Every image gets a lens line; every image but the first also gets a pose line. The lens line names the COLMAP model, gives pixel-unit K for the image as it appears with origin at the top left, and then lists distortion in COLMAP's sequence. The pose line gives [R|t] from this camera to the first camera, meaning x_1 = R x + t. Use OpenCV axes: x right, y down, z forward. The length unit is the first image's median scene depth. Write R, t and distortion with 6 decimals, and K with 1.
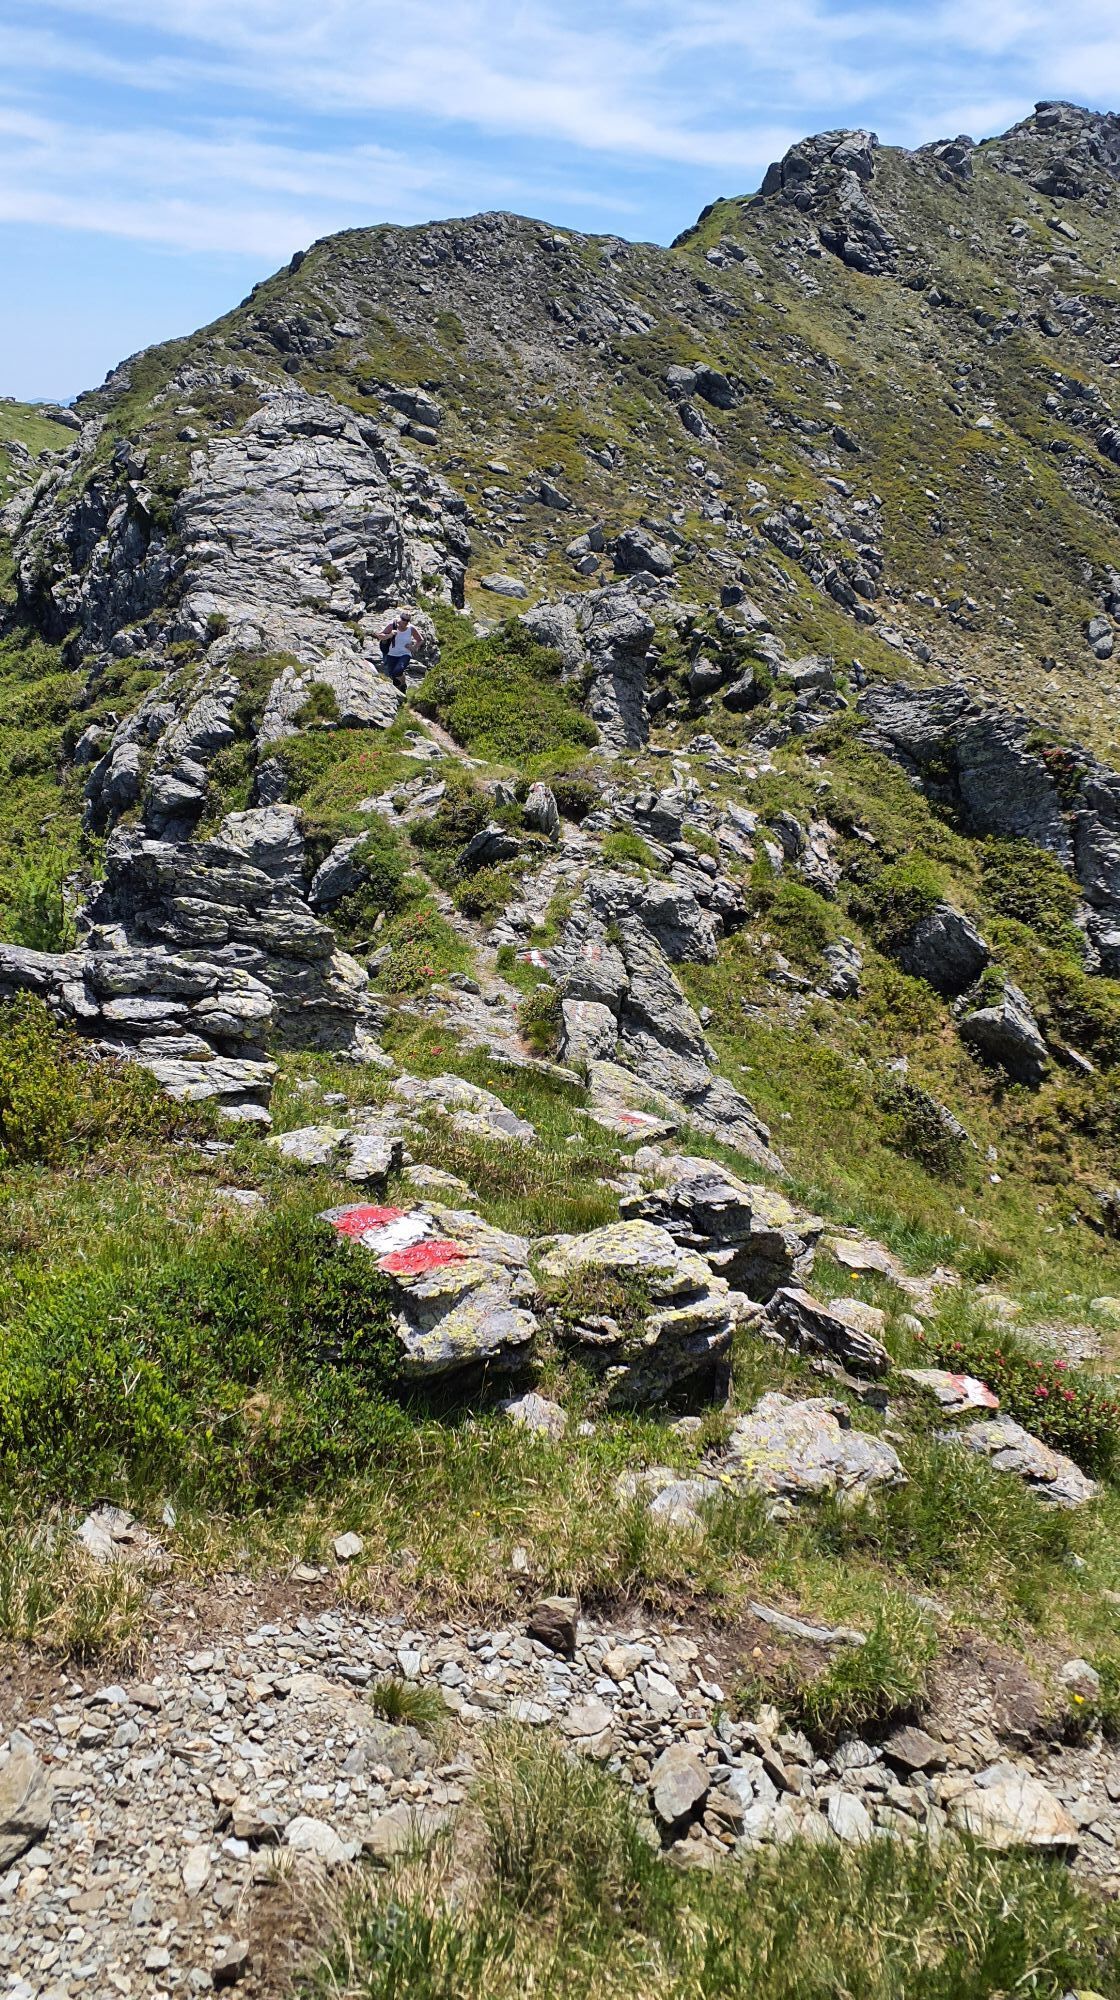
lens RADIAL K [[1592.0, 0, 560.0], [0, 1592.0, 1000.0], [0, 0, 1]] dist [0.080067, -0.156235]
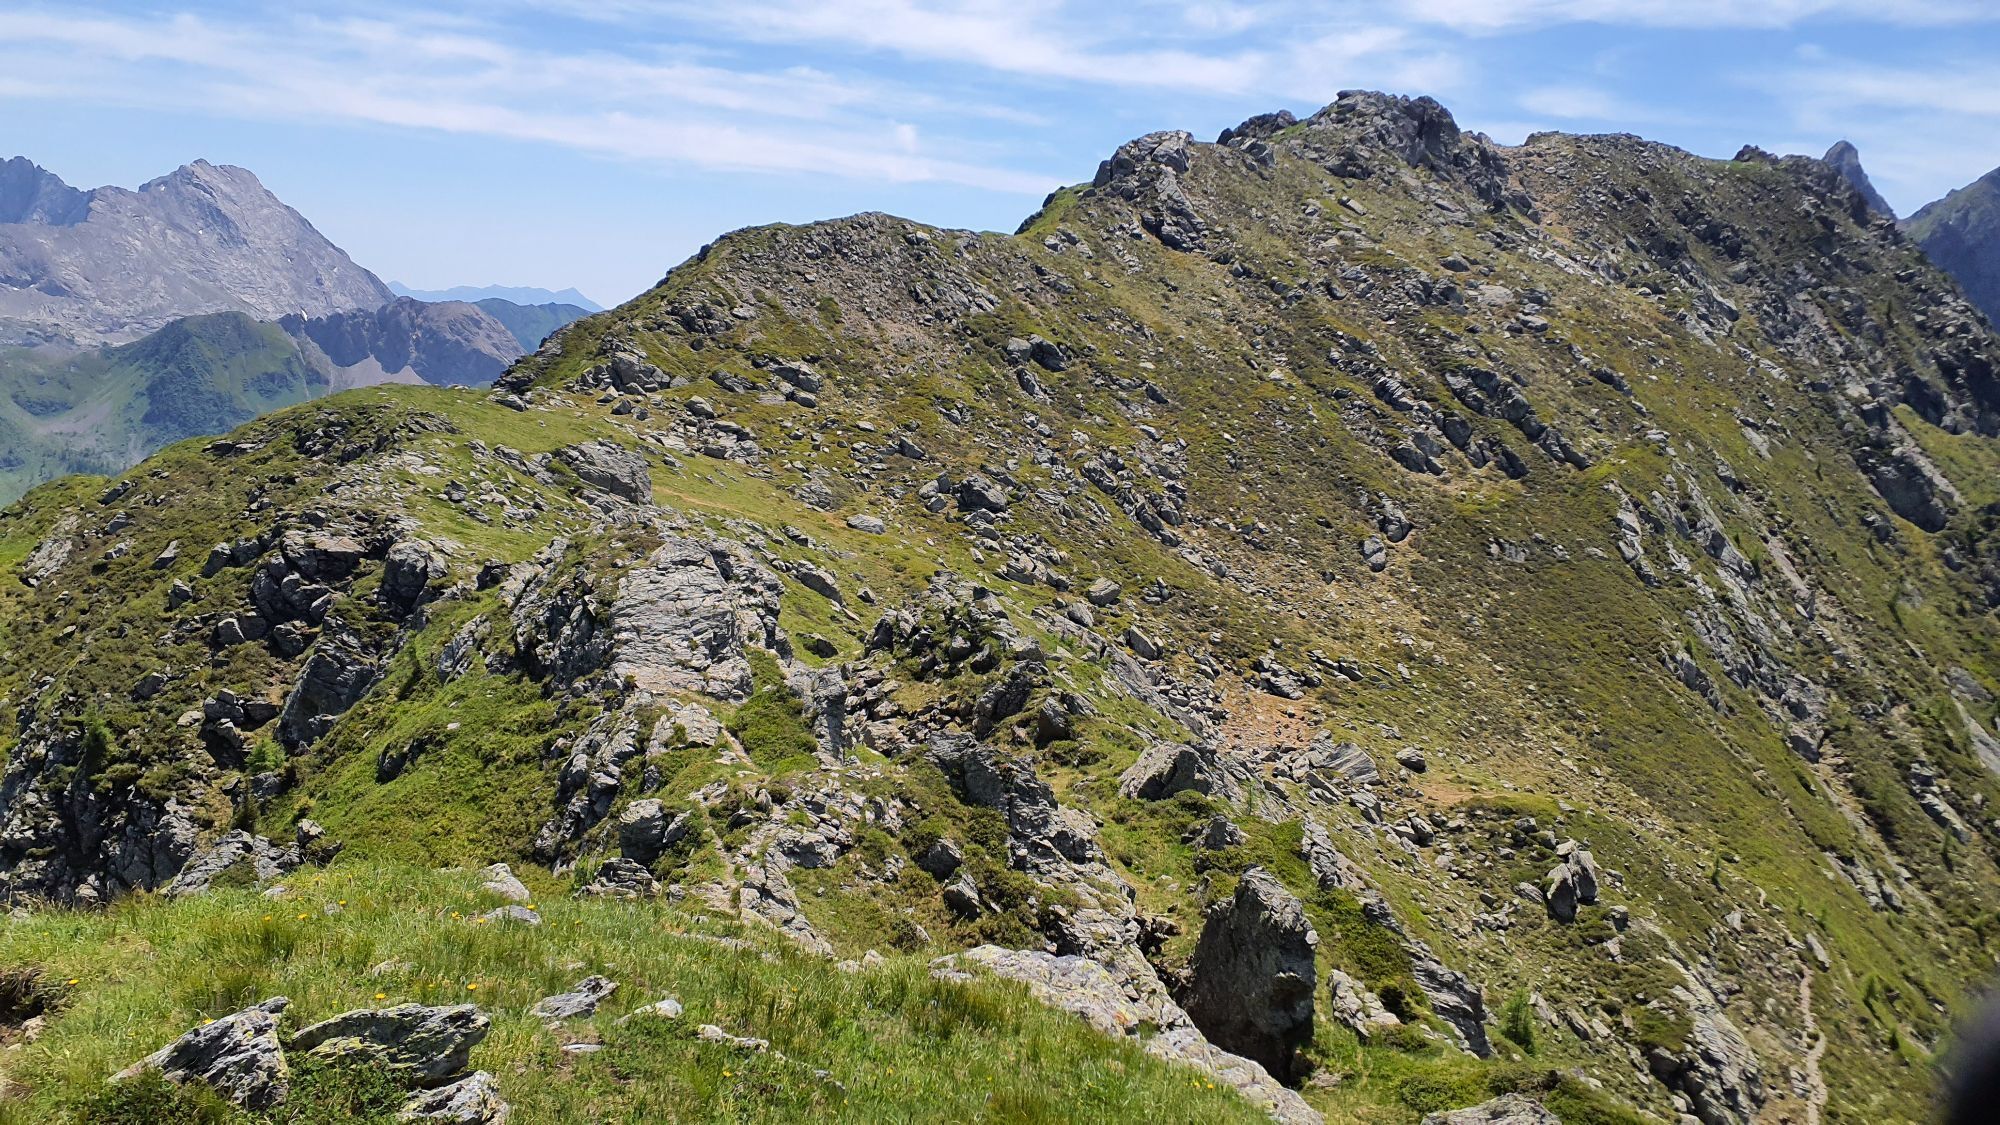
lens RADIAL K [[1643.8, 0, 1000.0], [0, 1643.8, 562.5], [0, 0, 1]] dist [0.239069, -0.189848]
pose [[0.999898, -0.003443, 0.013844, 0.046793], [0.005825, 0.984398, -0.175858, -0.005069], [-0.013023, 0.175920, 0.984318, -0.228860]]
